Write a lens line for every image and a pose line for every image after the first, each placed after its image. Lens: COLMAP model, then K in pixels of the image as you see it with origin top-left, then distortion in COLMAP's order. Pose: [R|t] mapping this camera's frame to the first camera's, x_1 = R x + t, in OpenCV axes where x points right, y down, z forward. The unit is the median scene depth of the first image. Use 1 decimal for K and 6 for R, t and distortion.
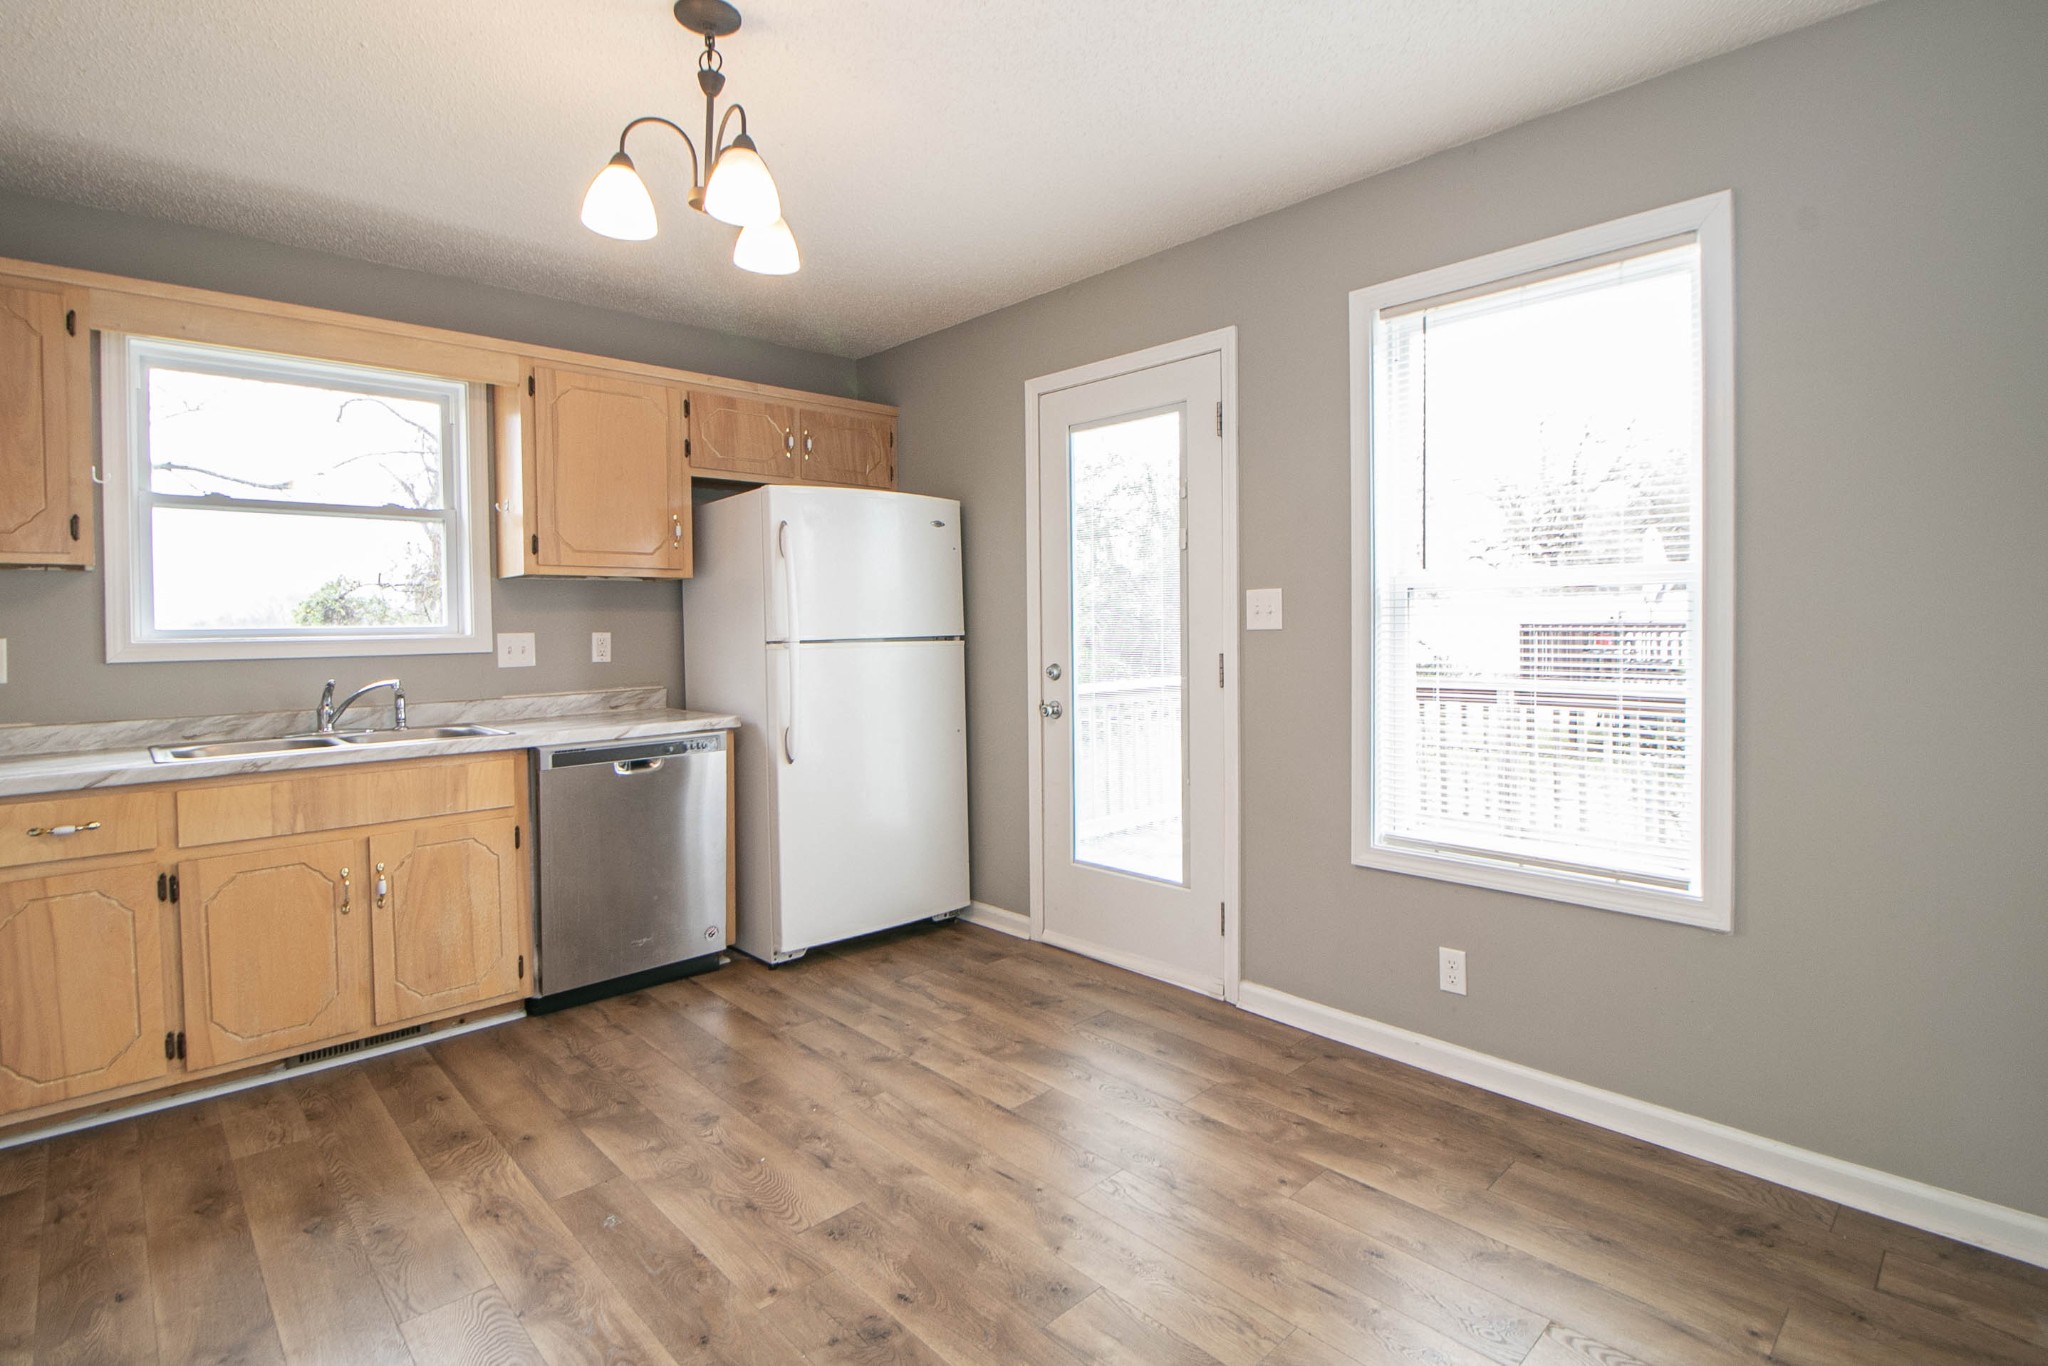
lens RADIAL K [[1015.0, 0, 1015.8], [0, 1015.0, 647.3], [0, 0, 1]] dist [0.001876, -0.000617]
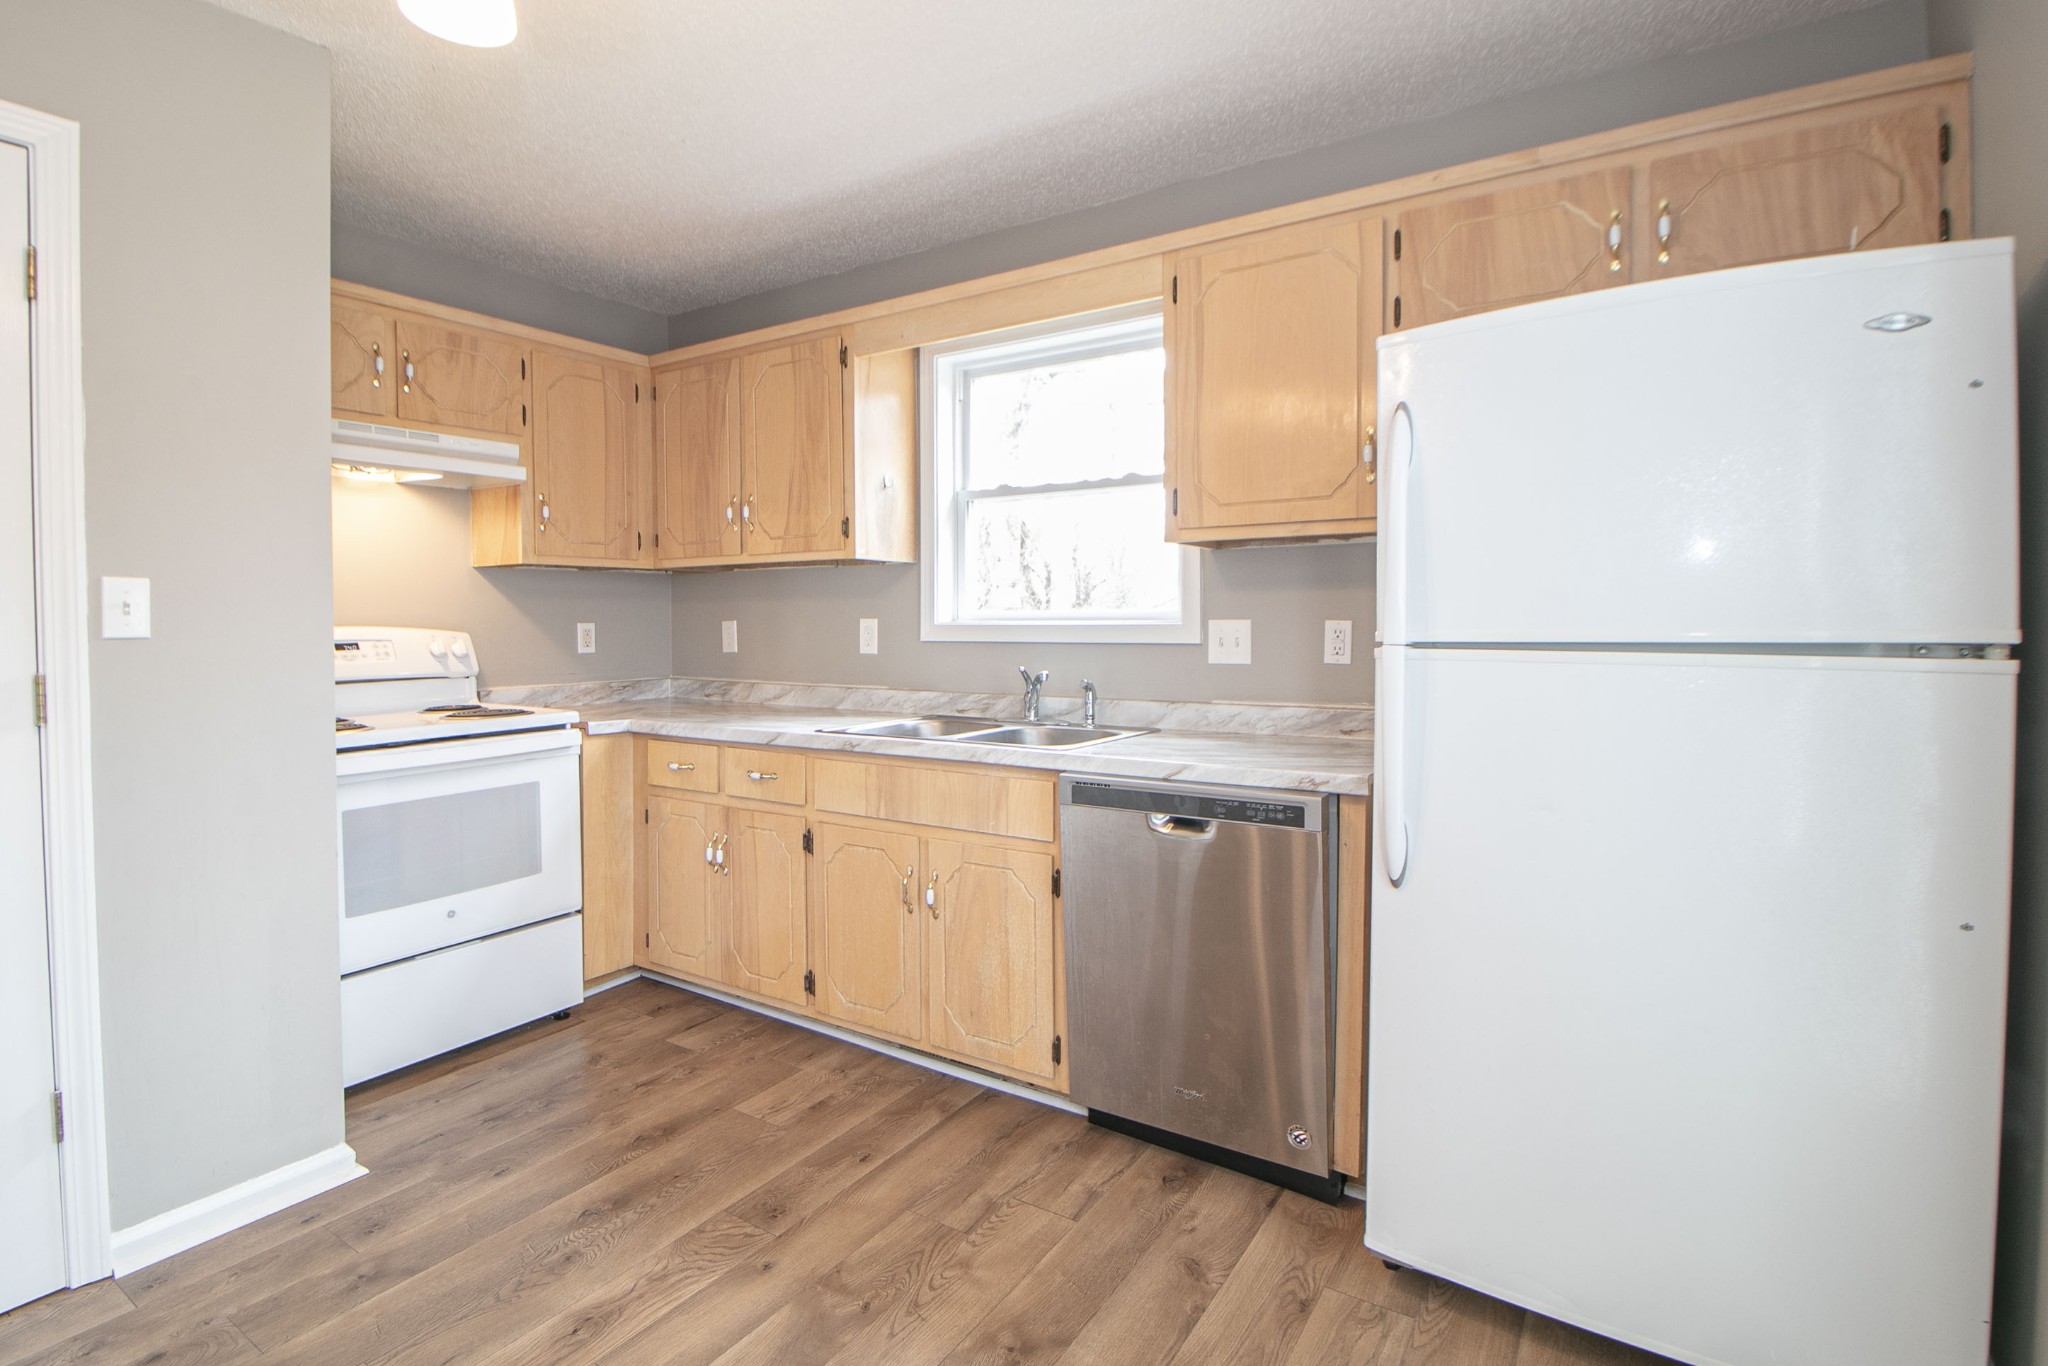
lens RADIAL K [[980.1, 0, 1041.1], [0, 980.1, 643.2], [0, 0, 1]] dist [-0.001206, -0.000885]
pose [[0.252736, 0.035685, -0.966877, 0.229460], [-0.022780, 0.999262, 0.030925, -0.019470], [0.967267, 0.014210, 0.253363, 0.816617]]
